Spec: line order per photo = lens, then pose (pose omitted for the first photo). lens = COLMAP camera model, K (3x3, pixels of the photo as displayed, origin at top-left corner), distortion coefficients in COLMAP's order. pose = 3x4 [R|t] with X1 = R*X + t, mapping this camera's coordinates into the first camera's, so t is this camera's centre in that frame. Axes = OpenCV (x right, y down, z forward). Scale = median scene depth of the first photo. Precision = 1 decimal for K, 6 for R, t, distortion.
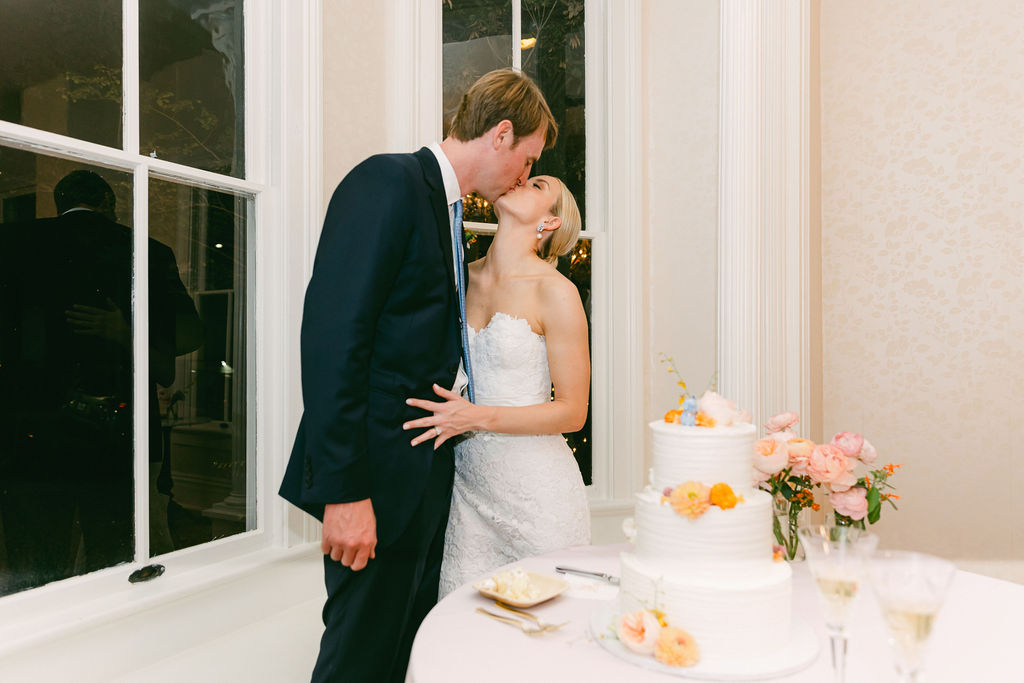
lens RADIAL K [[699.8, 0, 512.4], [0, 699.8, 343.6], [0, 0, 1]] dist [0.025465, 0.000612]
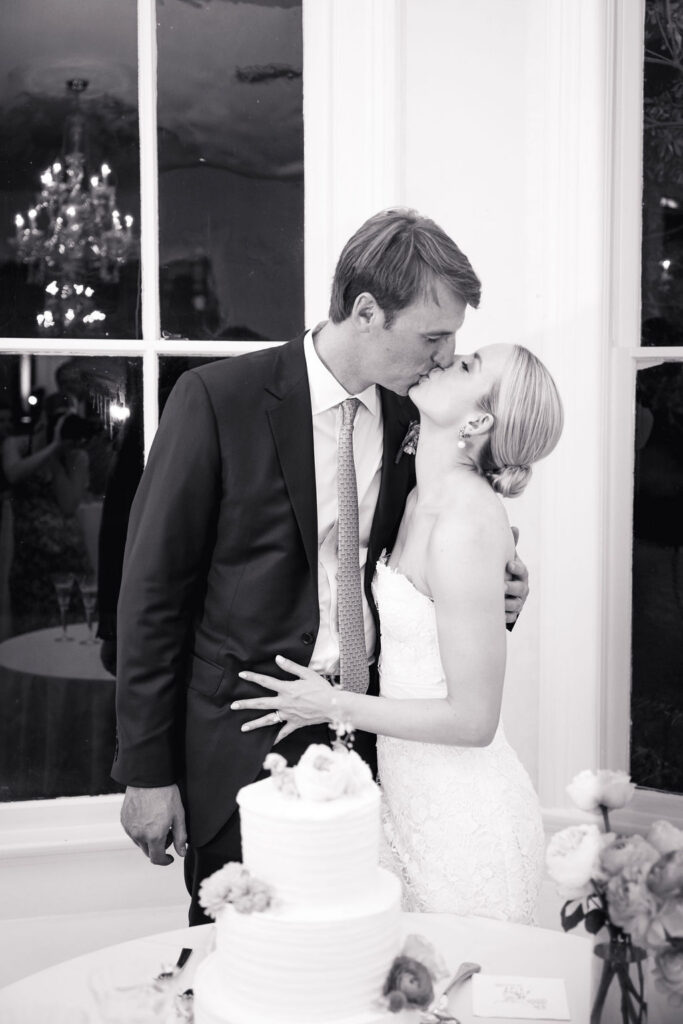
lens RADIAL K [[1167.0, 0, 341.5], [0, 1167.0, 514.2], [0, 0, 1]] dist [-0.026804, 0.000000]
pose [[0.694486, 0.044475, -0.718130, 0.841041], [-0.000656, 0.998126, 0.061181, -0.173503], [0.719506, -0.042018, 0.693214, 0.172120]]
